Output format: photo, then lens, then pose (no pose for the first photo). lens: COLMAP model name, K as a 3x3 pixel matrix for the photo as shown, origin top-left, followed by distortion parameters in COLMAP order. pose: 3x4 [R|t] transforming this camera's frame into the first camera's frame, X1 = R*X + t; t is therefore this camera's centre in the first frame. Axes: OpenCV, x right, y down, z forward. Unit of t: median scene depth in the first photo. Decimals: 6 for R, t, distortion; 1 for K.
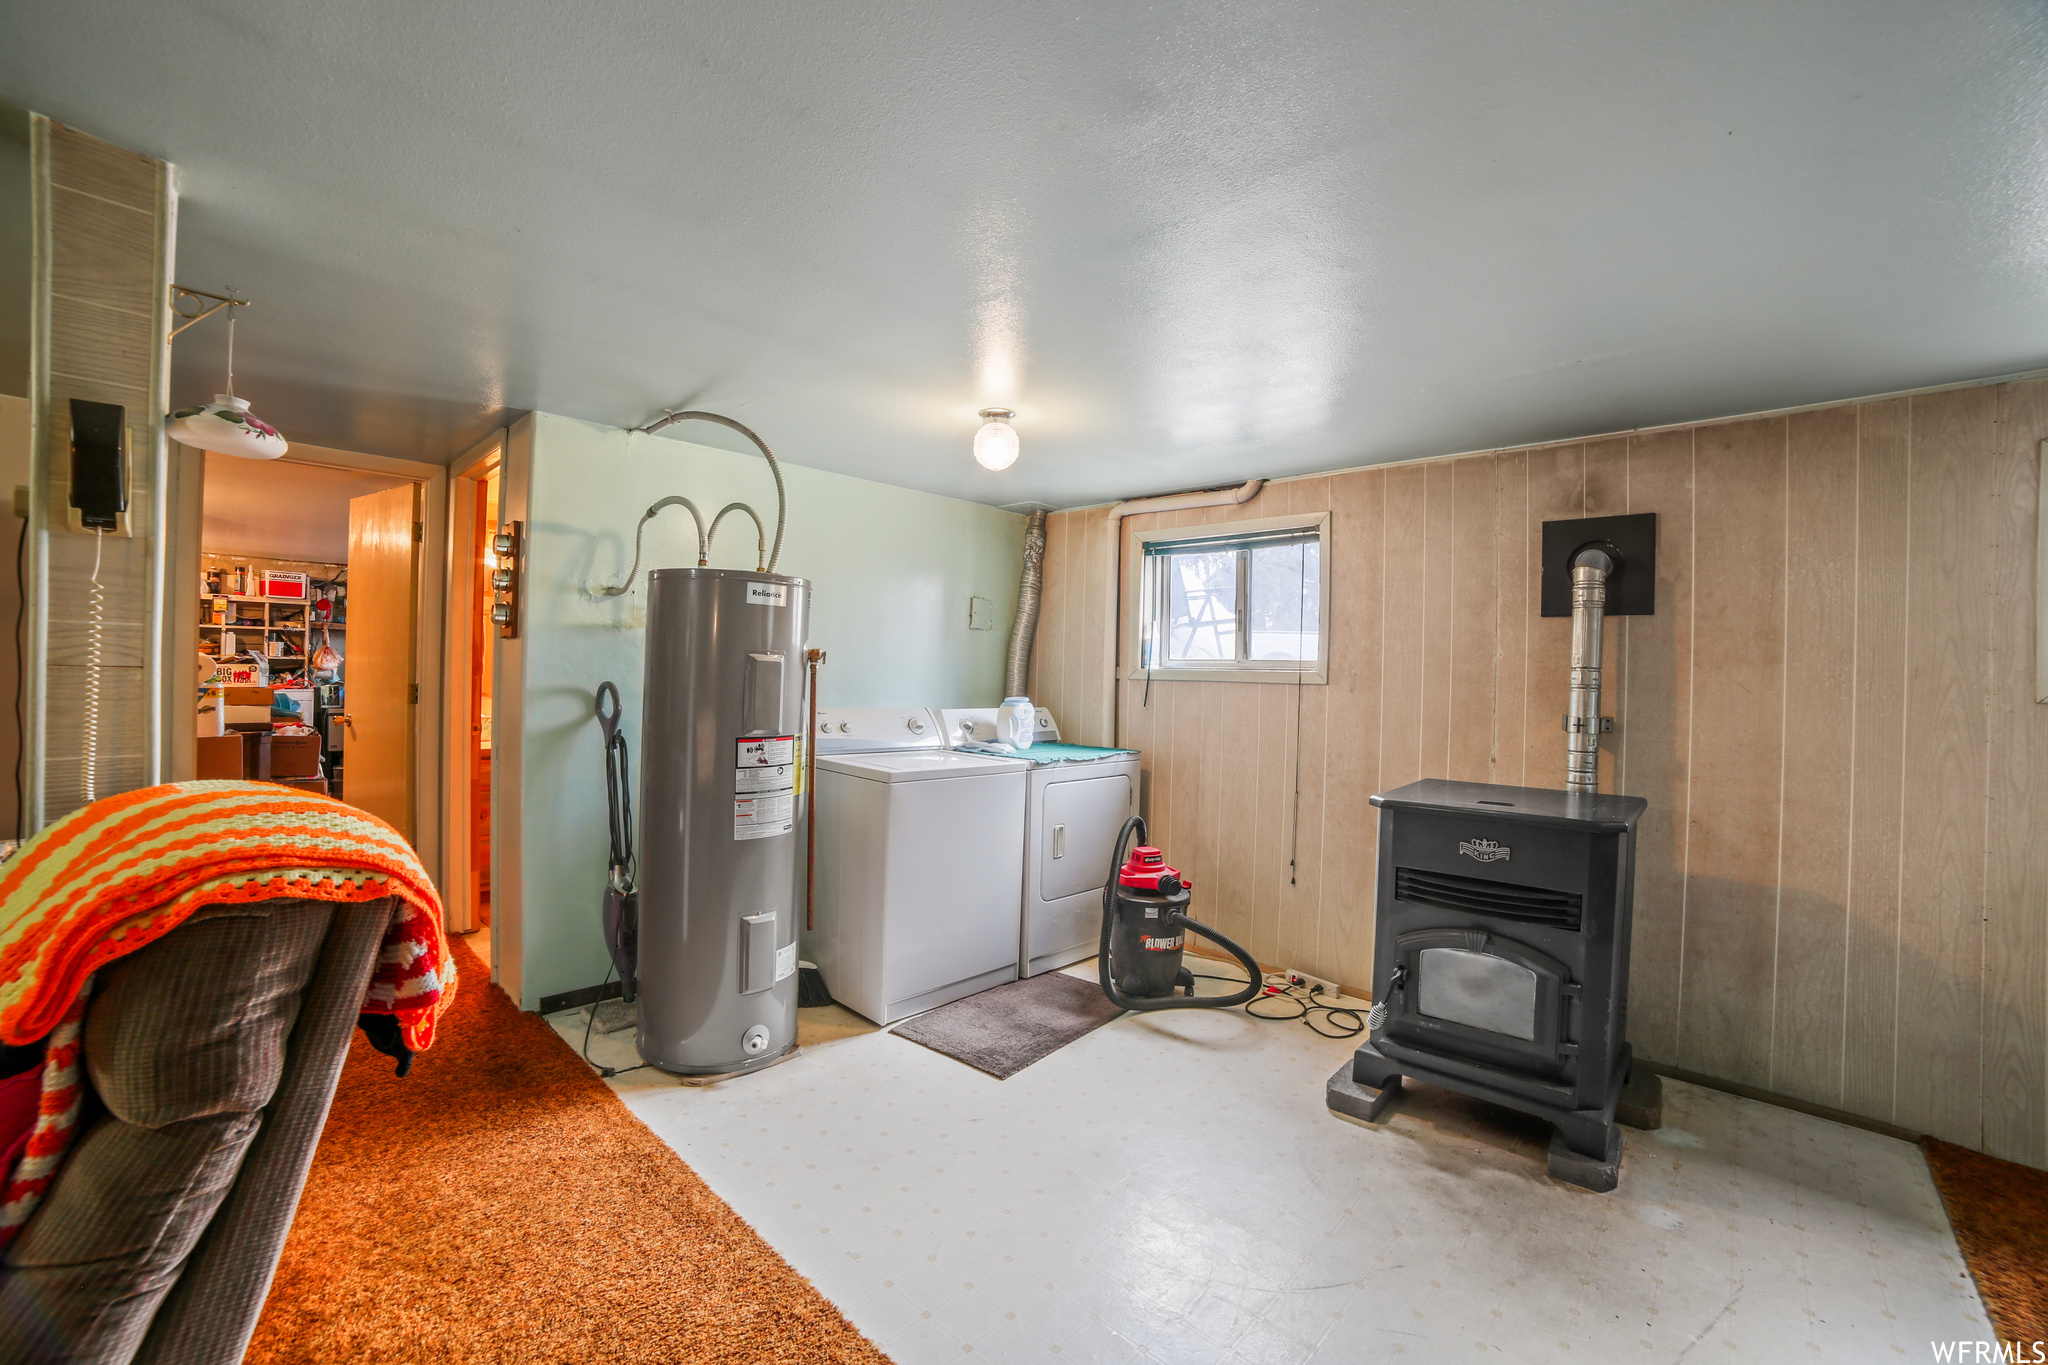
lens RADIAL K [[798.0, 0, 1024.0], [0, 798.0, 682.5], [0, 0, 1]] dist [-0.069695, 0.026093]
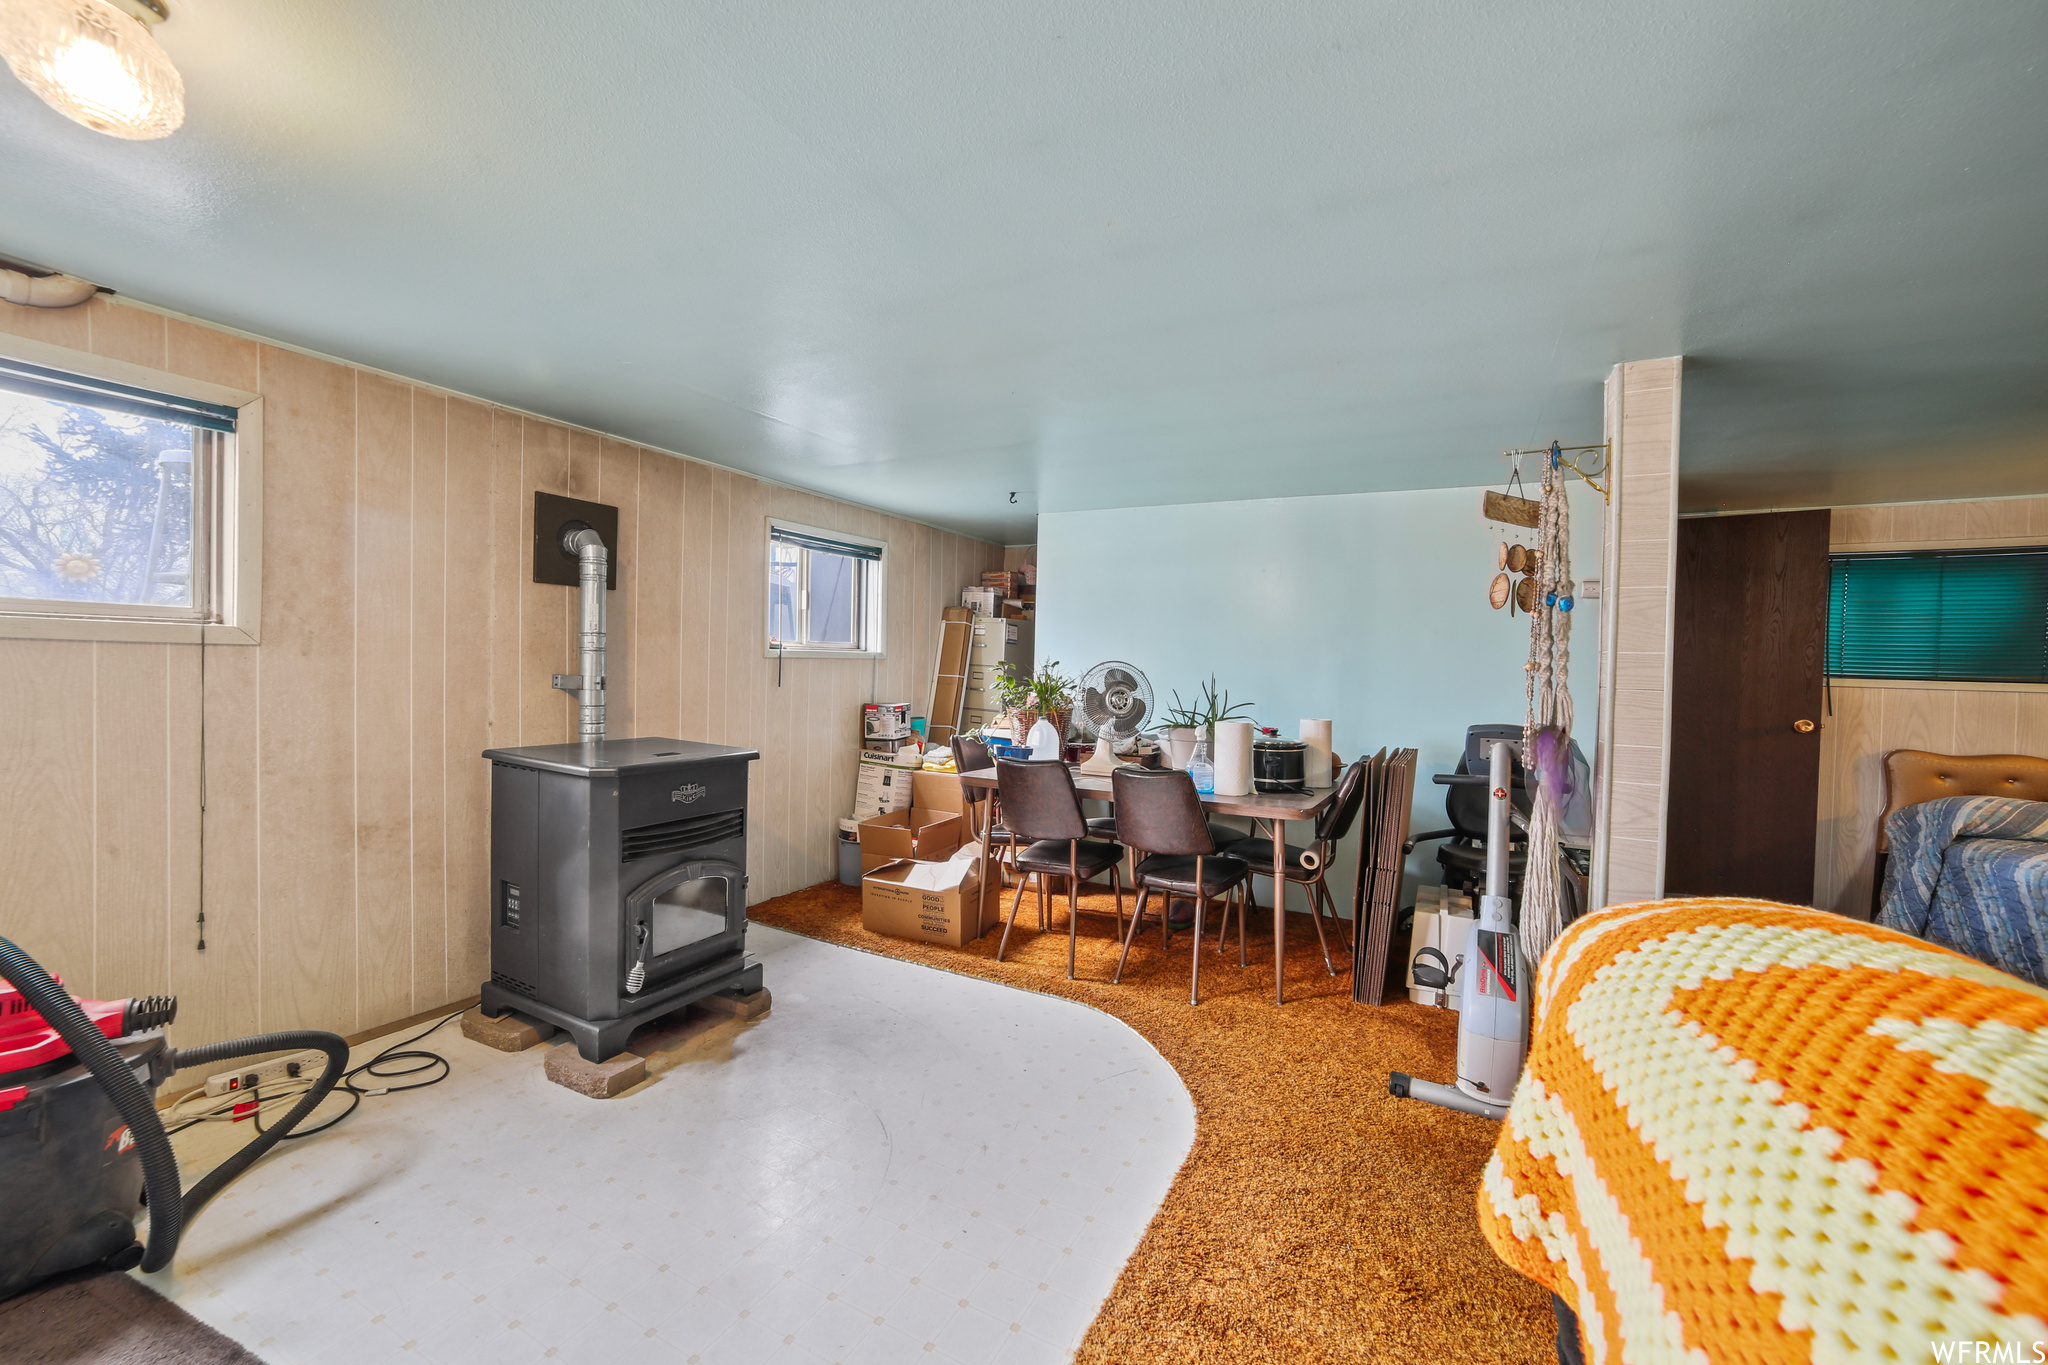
lens RADIAL K [[753.9, 0, 1037.5], [0, 753.9, 677.4], [0, 0, 1]] dist [-0.040846, 0.016580]
pose [[-0.189417, -0.046559, 0.980792, -0.452487], [-0.022955, 0.998812, 0.042981, -0.014720], [-0.981628, -0.014373, -0.190261, 0.524041]]
